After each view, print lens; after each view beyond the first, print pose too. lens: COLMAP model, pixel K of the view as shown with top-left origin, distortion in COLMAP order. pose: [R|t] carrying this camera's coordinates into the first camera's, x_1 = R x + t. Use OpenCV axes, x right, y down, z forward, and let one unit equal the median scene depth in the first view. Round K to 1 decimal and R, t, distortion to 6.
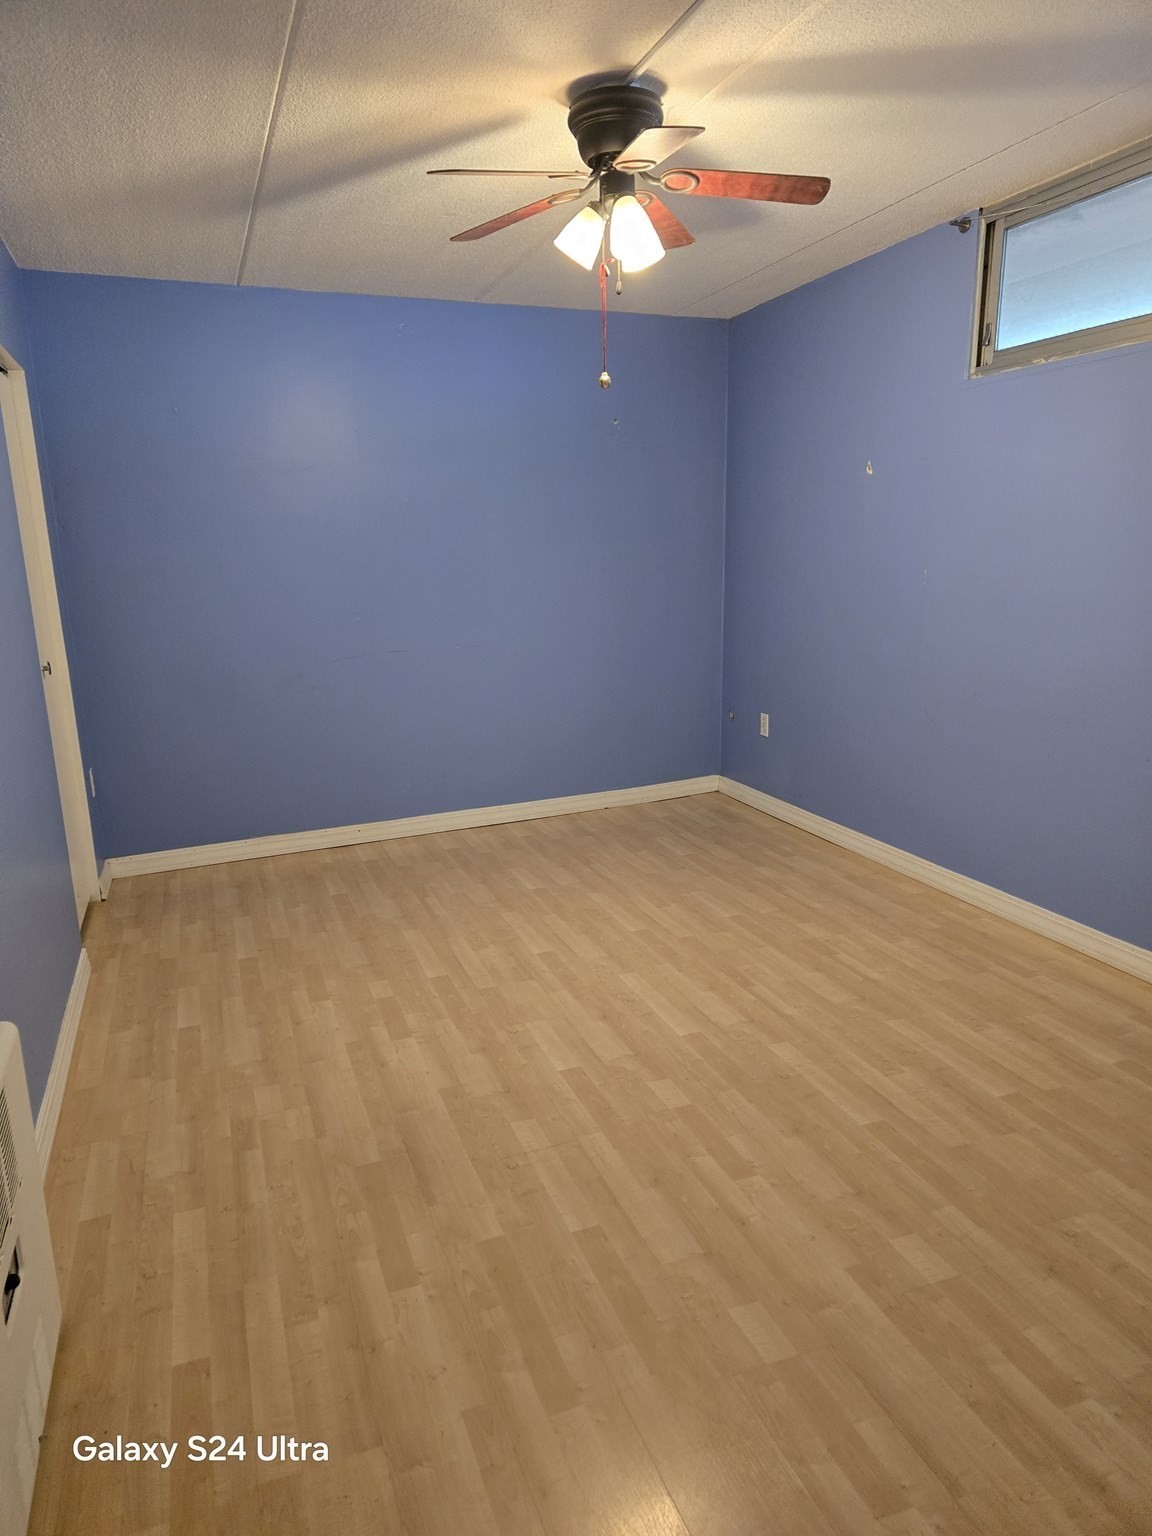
lens RADIAL K [[1046.3, 0, 563.4], [0, 1046.3, 800.5], [0, 0, 1]] dist [0.071059, -0.065449]
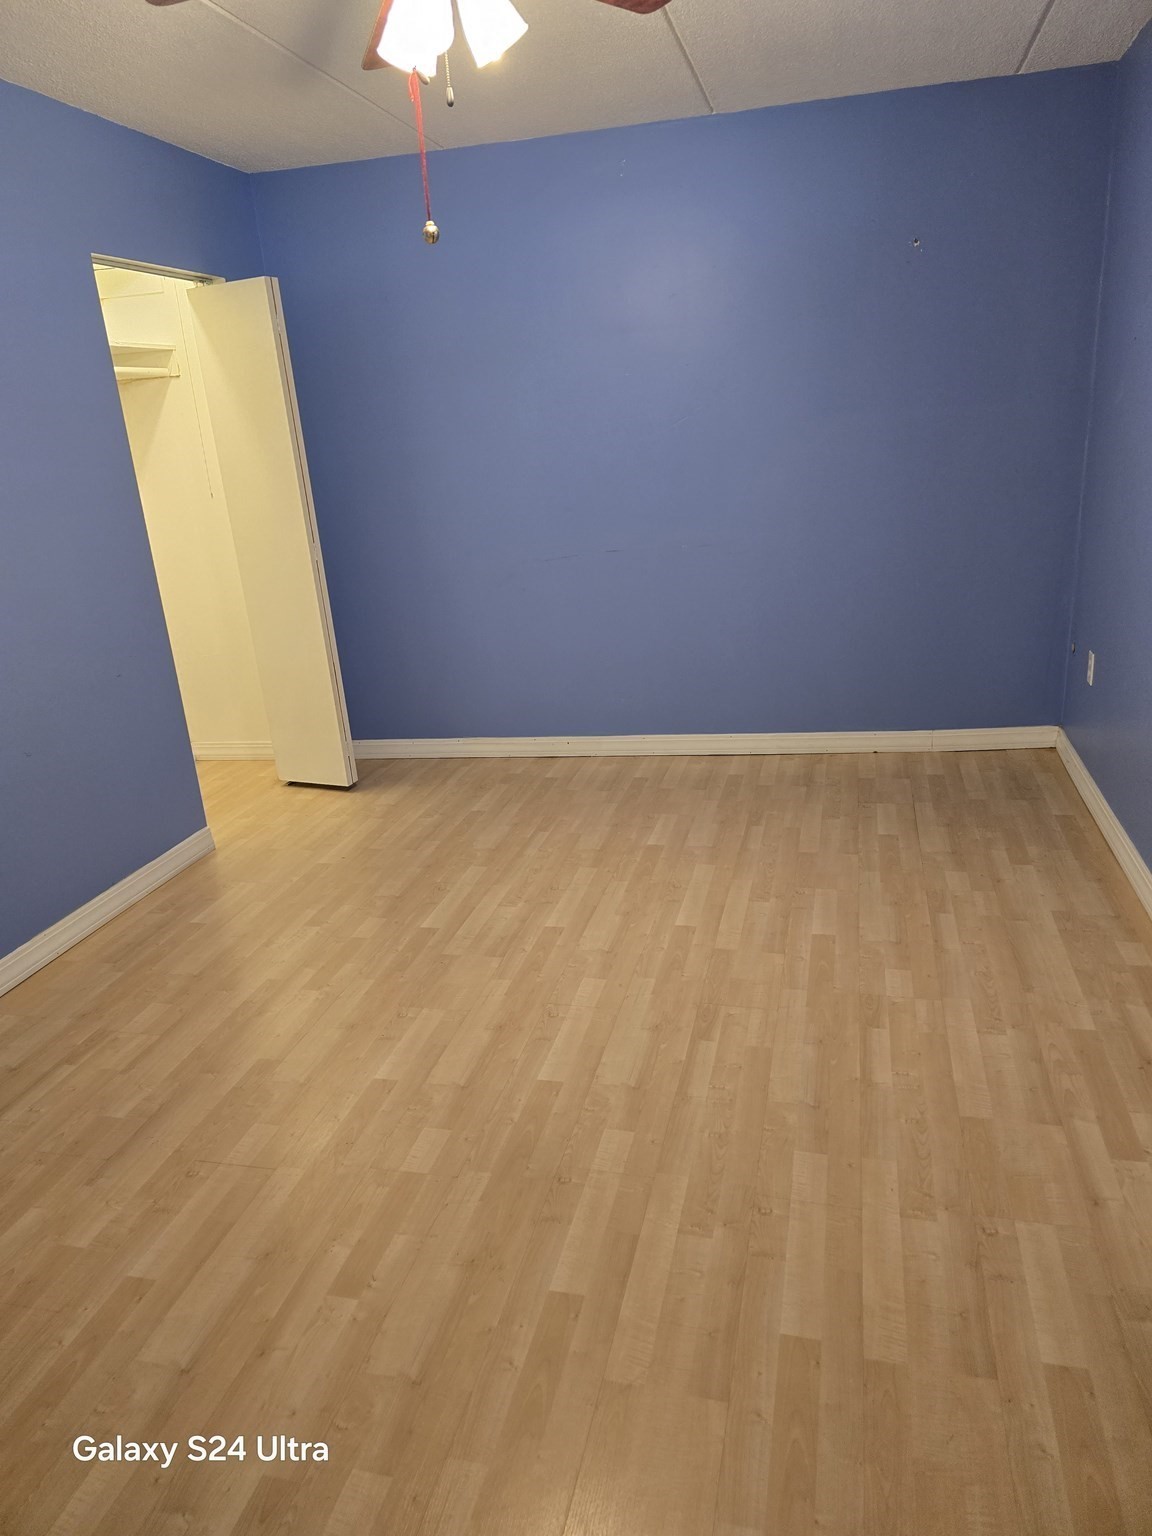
lens RADIAL K [[1056.8, 0, 546.1], [0, 1056.8, 770.8], [0, 0, 1]] dist [0.081004, -0.075601]
pose [[0.817191, 0.149672, -0.556594, 0.591219], [-0.090862, 0.987073, 0.132027, -0.128157], [0.569159, -0.057318, 0.820227, 0.392307]]
